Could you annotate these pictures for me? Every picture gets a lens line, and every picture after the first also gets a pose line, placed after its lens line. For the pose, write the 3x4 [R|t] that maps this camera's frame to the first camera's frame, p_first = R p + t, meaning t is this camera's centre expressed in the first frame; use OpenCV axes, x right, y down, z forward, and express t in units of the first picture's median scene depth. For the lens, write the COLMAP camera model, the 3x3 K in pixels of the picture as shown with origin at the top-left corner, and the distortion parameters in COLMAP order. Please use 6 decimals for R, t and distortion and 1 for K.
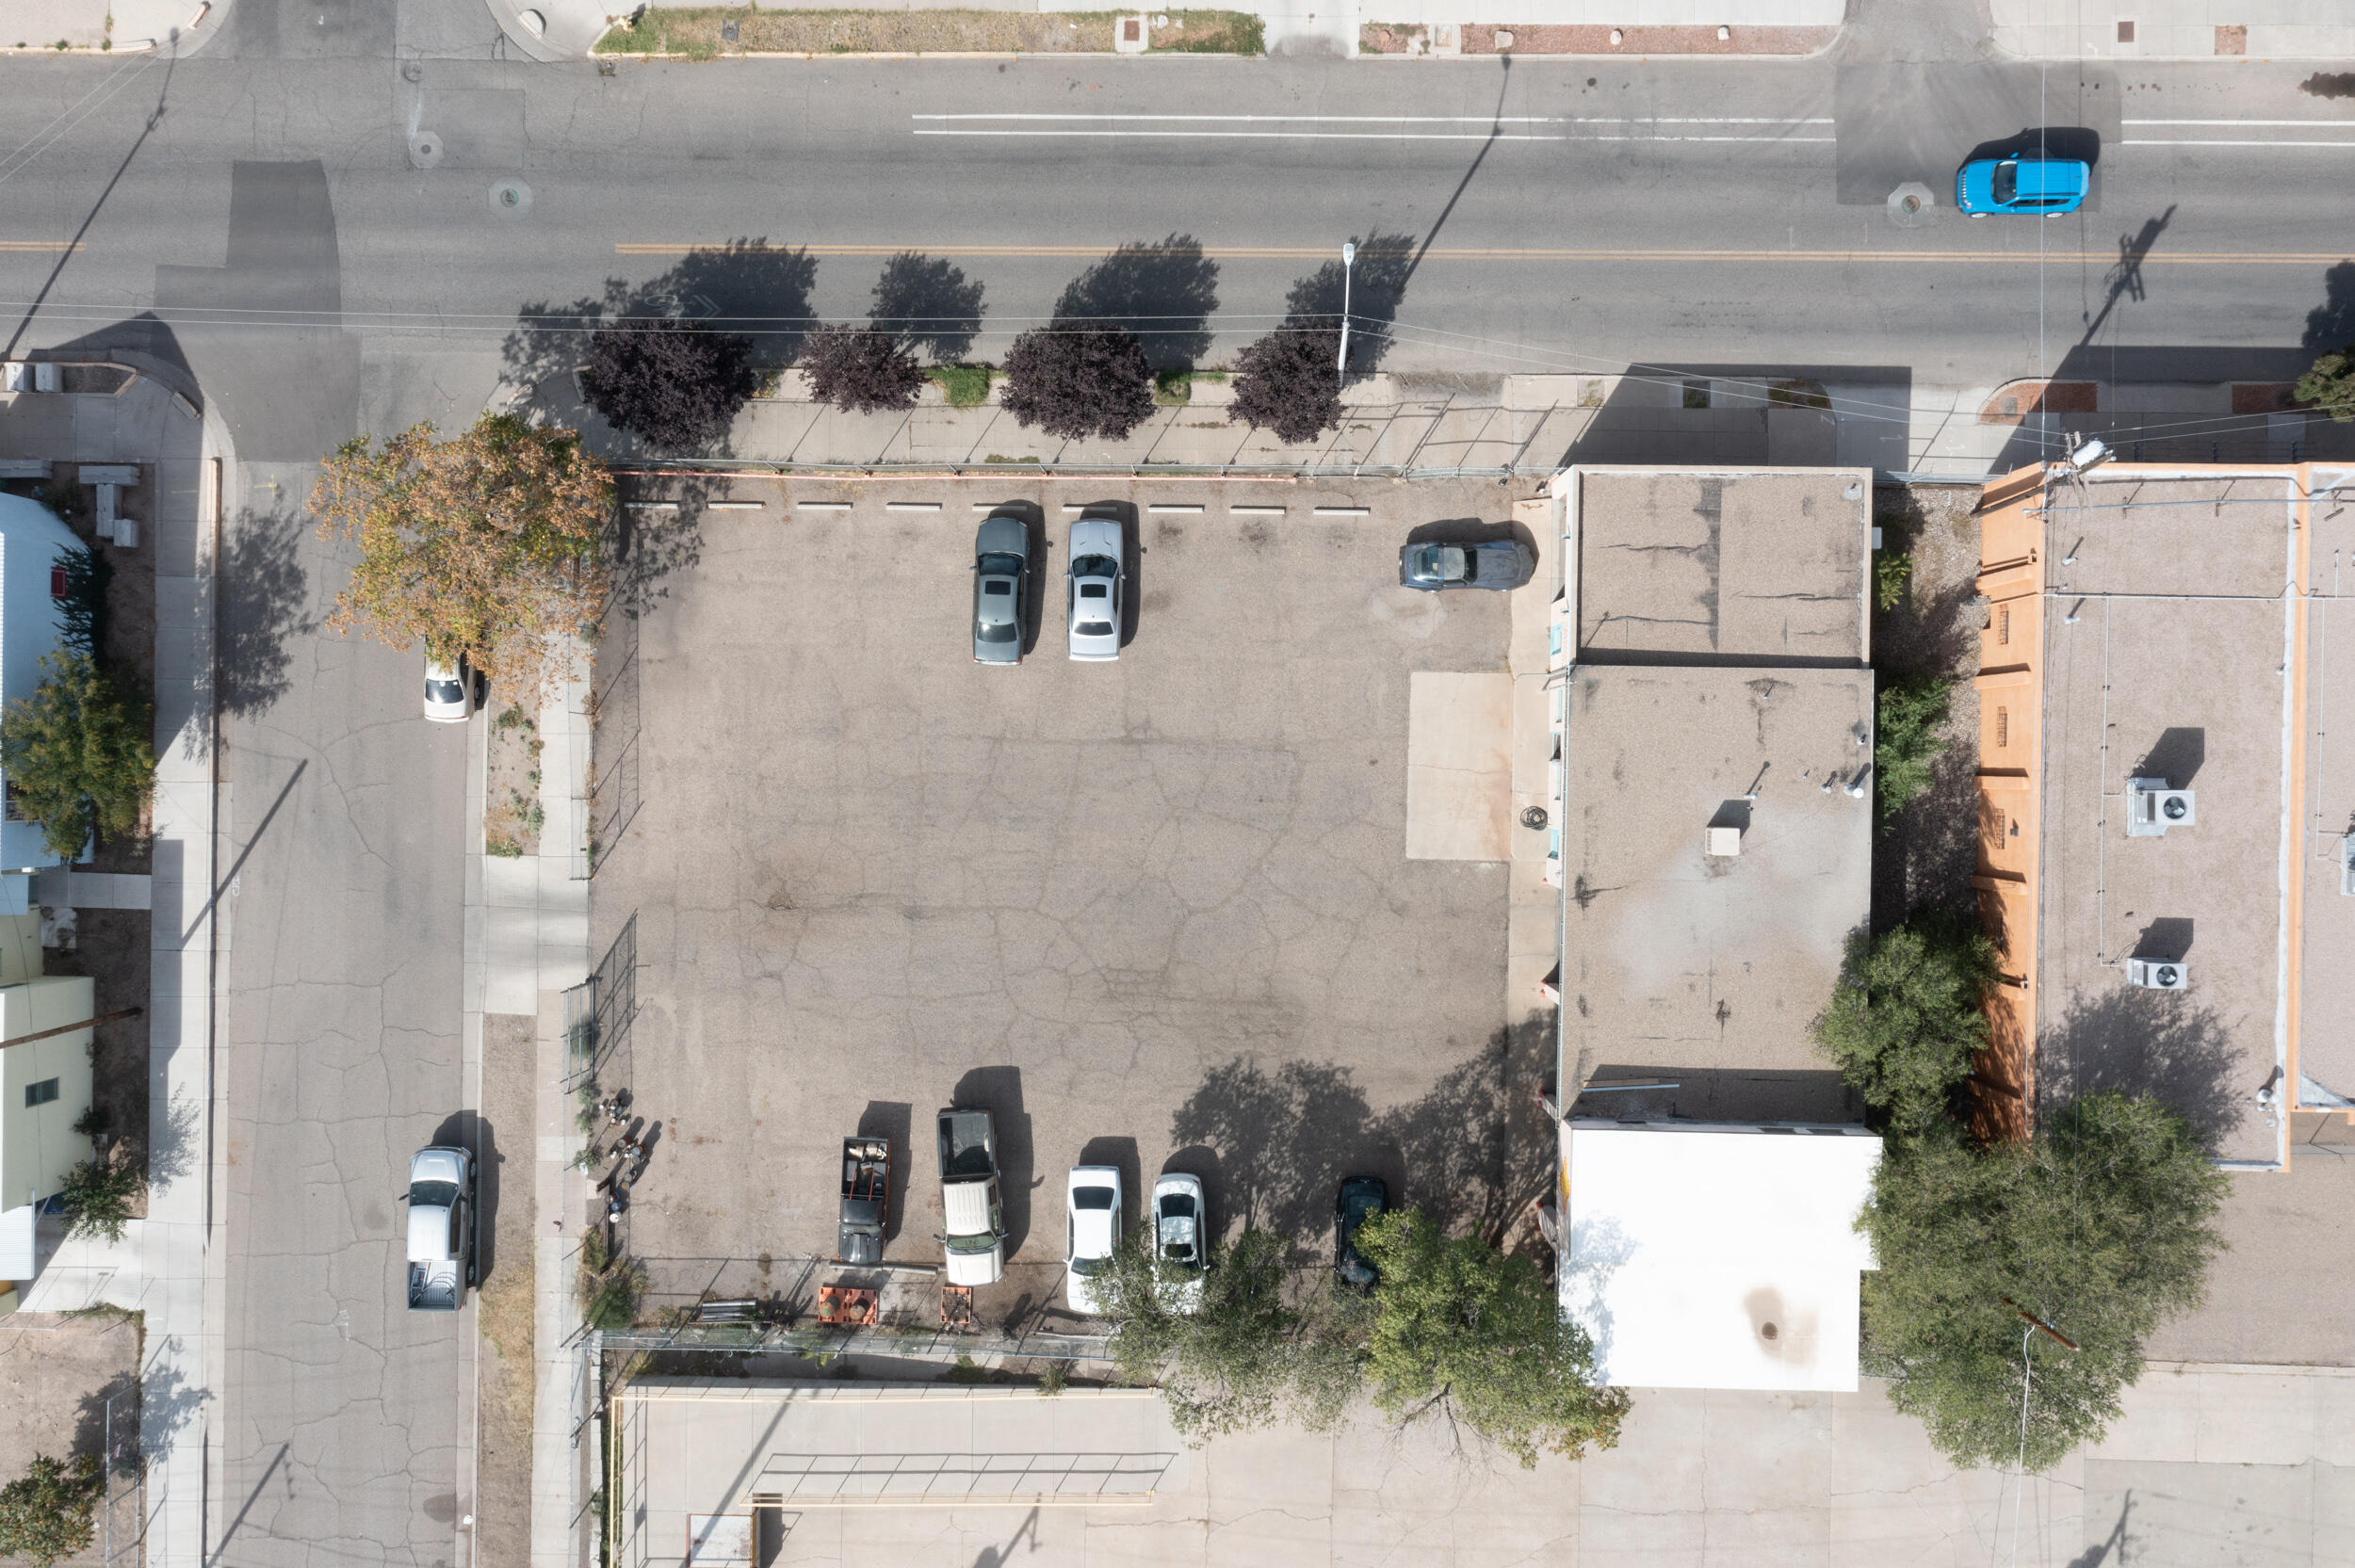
lens RADIAL K [[1882.8, 0, 1171.3], [0, 1882.8, 783.8], [0, 0, 1]] dist [-0.004372, 0.005373]
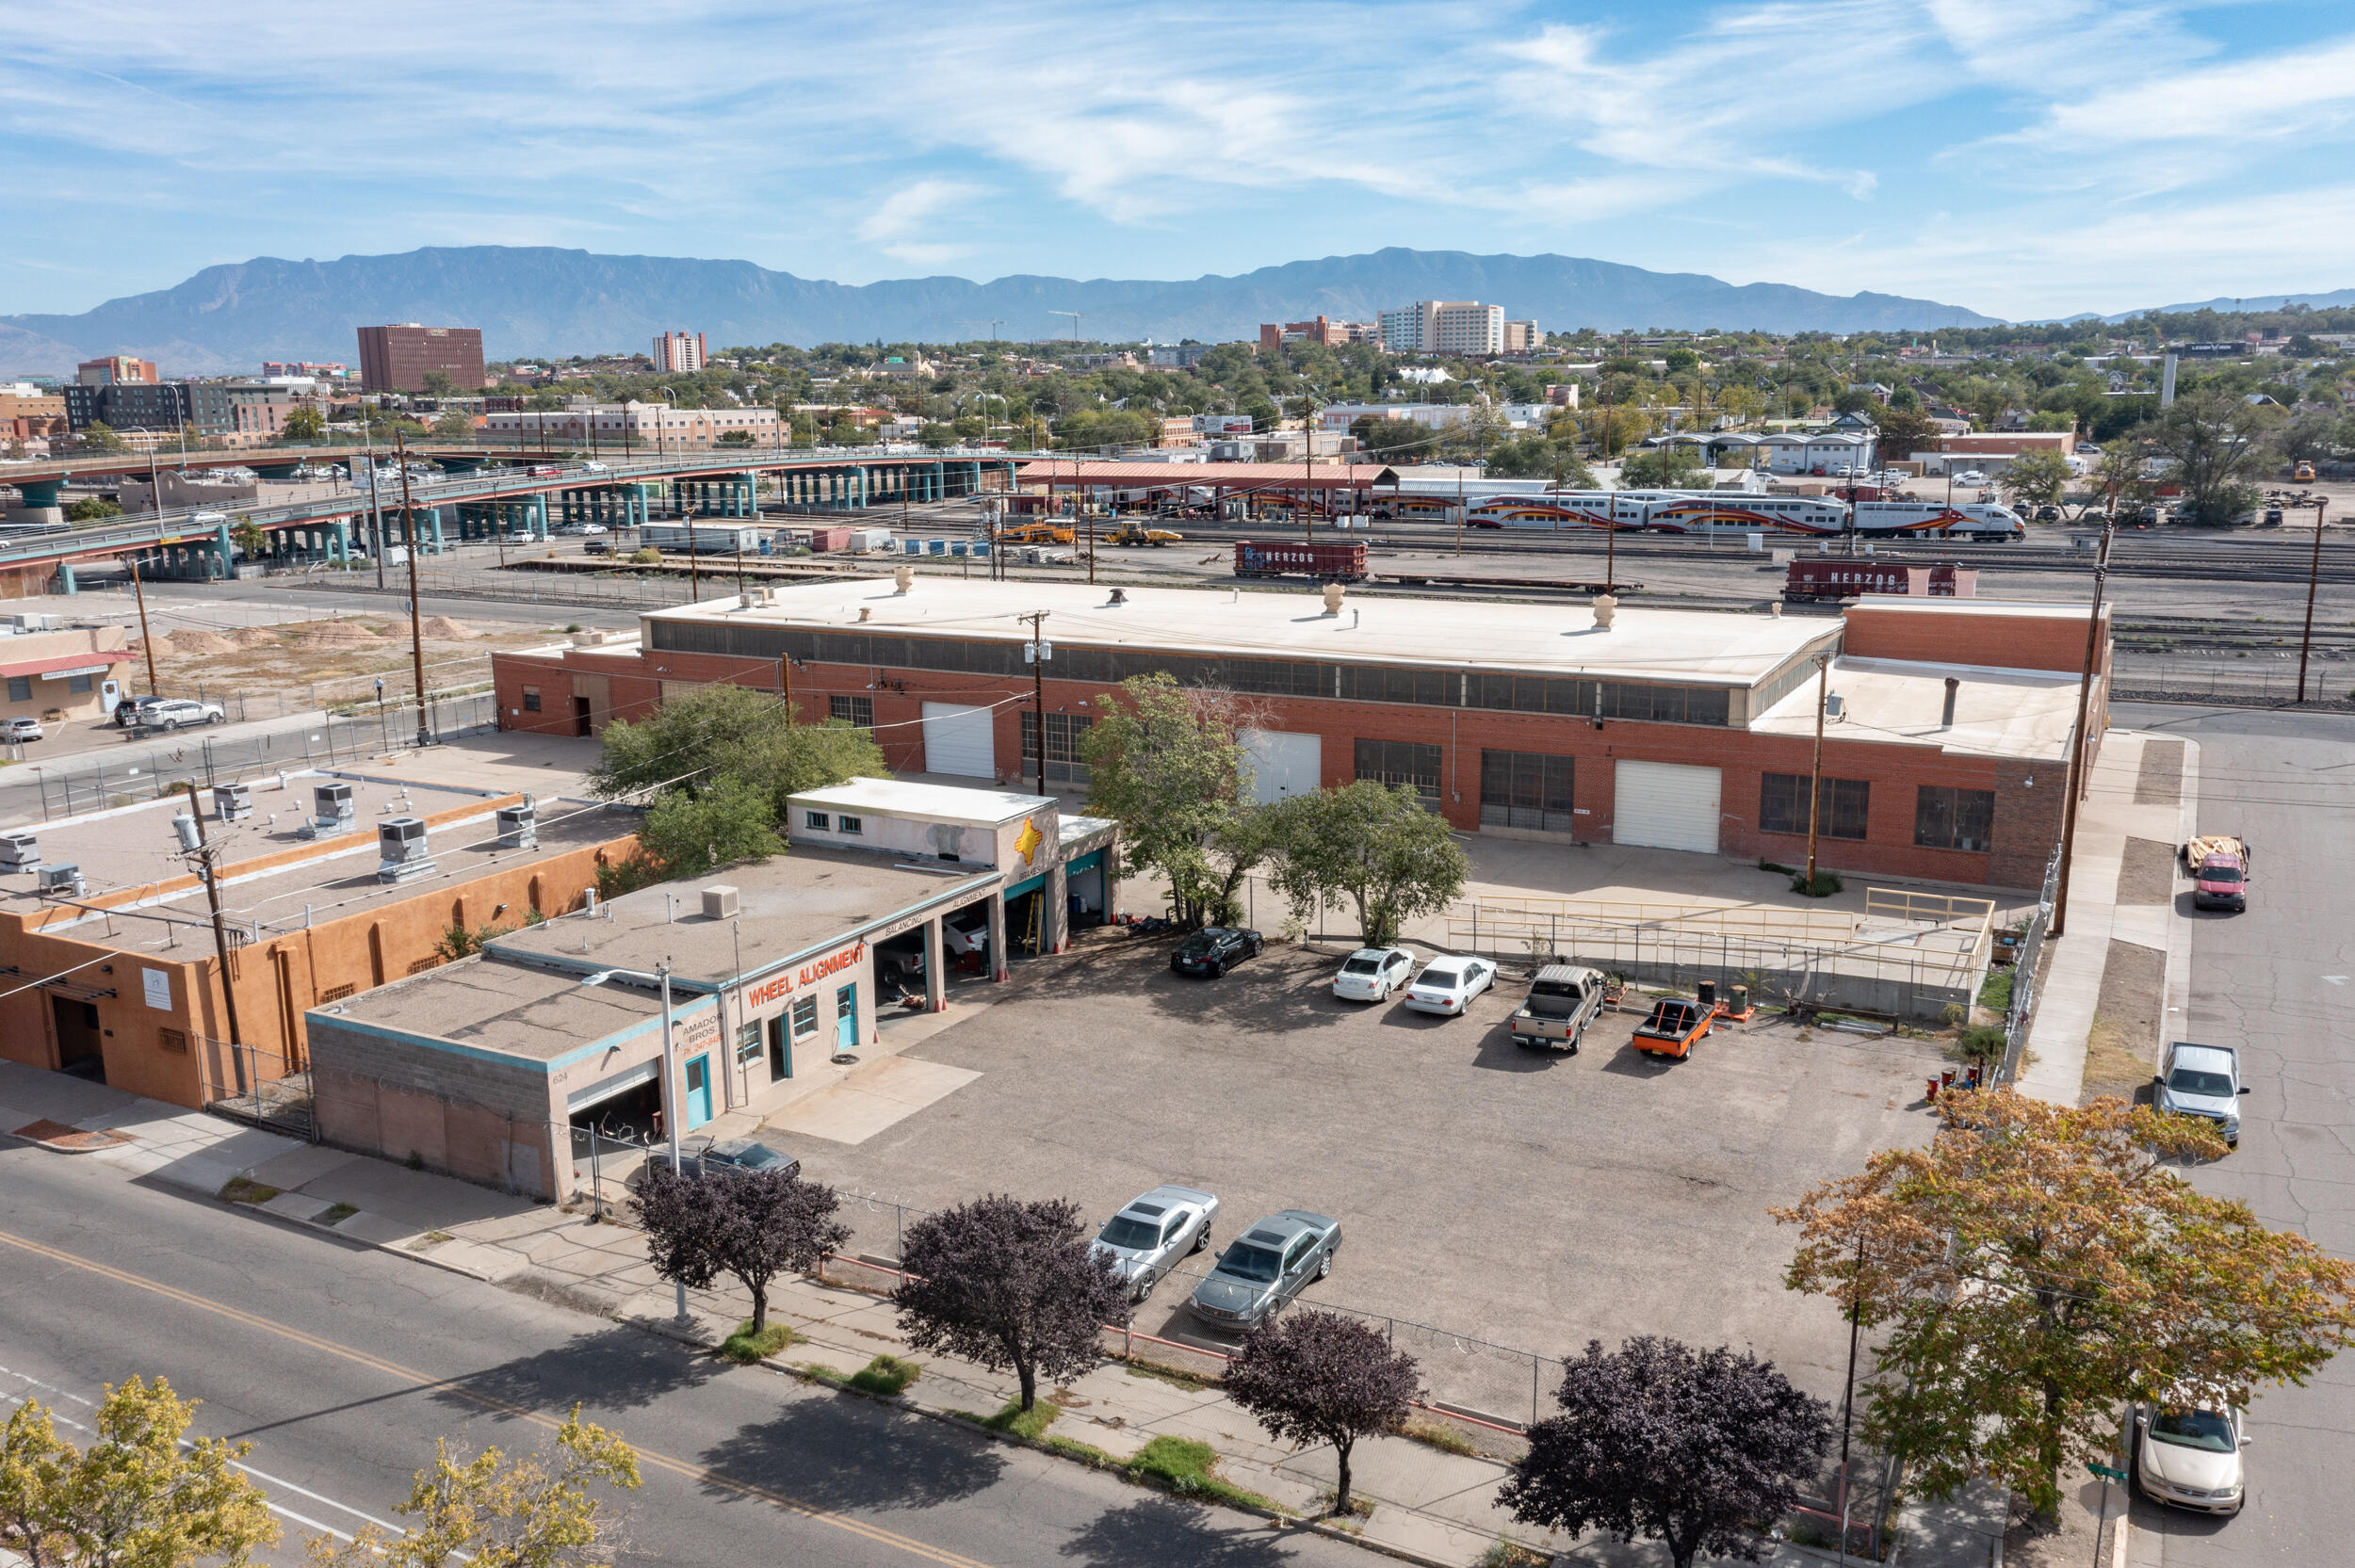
lens RADIAL K [[1882.8, 0, 1171.3], [0, 1882.8, 783.8], [0, 0, 1]] dist [-0.004372, 0.005373]
pose [[-0.884514, -0.058066, 0.462885, -0.365410], [0.464959, -0.190655, 0.864560, -0.674784], [0.038050, 0.979938, 0.195636, 0.686844]]
